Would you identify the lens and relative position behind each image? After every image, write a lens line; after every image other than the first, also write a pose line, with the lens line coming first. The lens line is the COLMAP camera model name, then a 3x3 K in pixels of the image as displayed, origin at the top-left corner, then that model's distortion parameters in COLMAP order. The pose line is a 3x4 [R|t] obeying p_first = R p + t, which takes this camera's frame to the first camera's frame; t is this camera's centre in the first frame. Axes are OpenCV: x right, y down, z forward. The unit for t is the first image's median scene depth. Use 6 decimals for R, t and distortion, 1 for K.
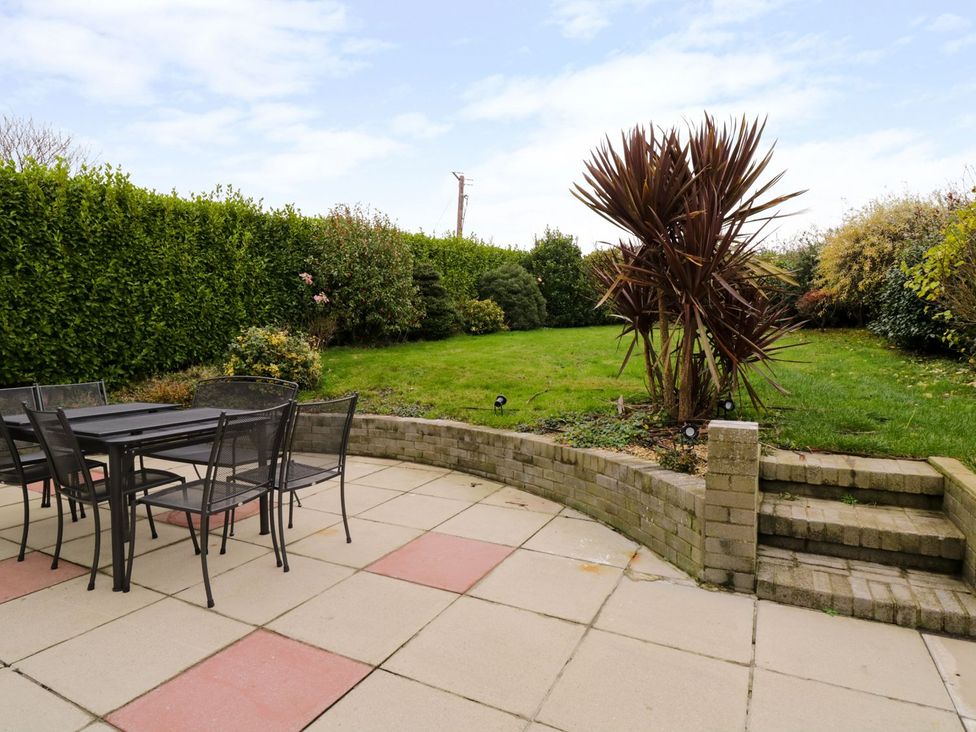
lens RADIAL K [[555.7, 0, 482.7], [0, 555.7, 365.3], [0, 0, 1]] dist [0.002190, -0.011993]
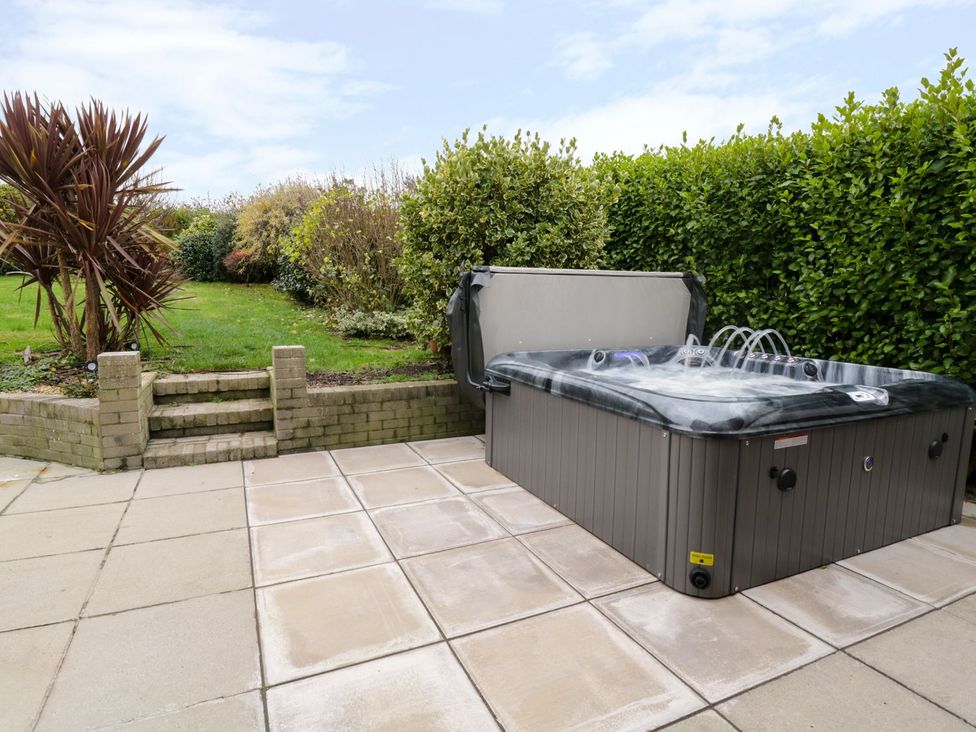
lens RADIAL K [[555.7, 0, 482.0], [0, 555.7, 357.3], [0, 0, 1]] dist [0.002190, -0.011993]
pose [[0.614021, -0.085106, 0.784688, -0.066037], [0.030835, 0.995997, 0.083895, 0.023513], [-0.788687, -0.027317, 0.614187, -0.477567]]
